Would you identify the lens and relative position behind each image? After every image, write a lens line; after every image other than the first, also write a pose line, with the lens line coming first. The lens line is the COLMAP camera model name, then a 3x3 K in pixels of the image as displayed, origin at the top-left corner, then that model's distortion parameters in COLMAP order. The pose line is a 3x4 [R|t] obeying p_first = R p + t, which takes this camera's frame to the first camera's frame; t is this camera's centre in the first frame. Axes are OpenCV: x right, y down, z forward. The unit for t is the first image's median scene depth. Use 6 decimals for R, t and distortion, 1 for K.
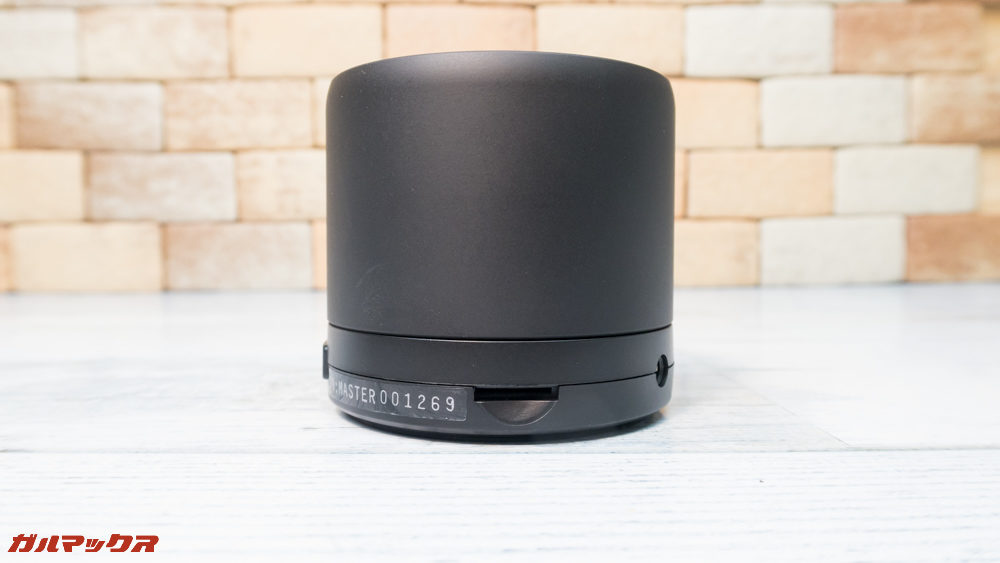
lens RADIAL K [[869.4, 0, 502.1], [0, 869.4, 276.9], [0, 0, 1]] dist [-0.012165, 0.017976]
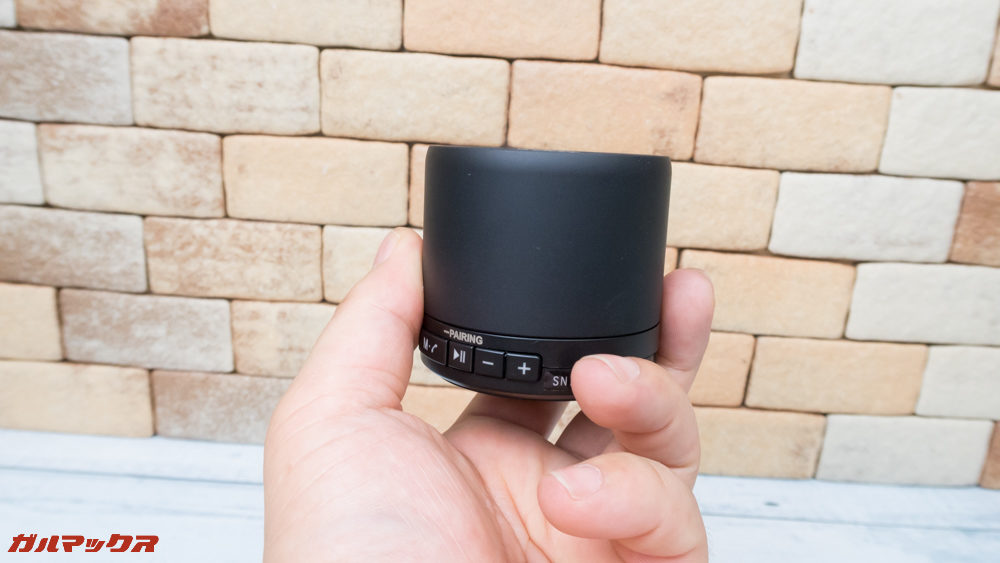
lens RADIAL K [[869.4, 0, 501.1], [0, 869.4, 284.1], [0, 0, 1]] dist [-0.012165, 0.017976]
pose [[0.997110, 0.075434, -0.008978, -0.034022], [-0.070303, 0.961085, 0.267159, -0.412084], [0.028781, -0.265756, 0.963611, 0.185687]]
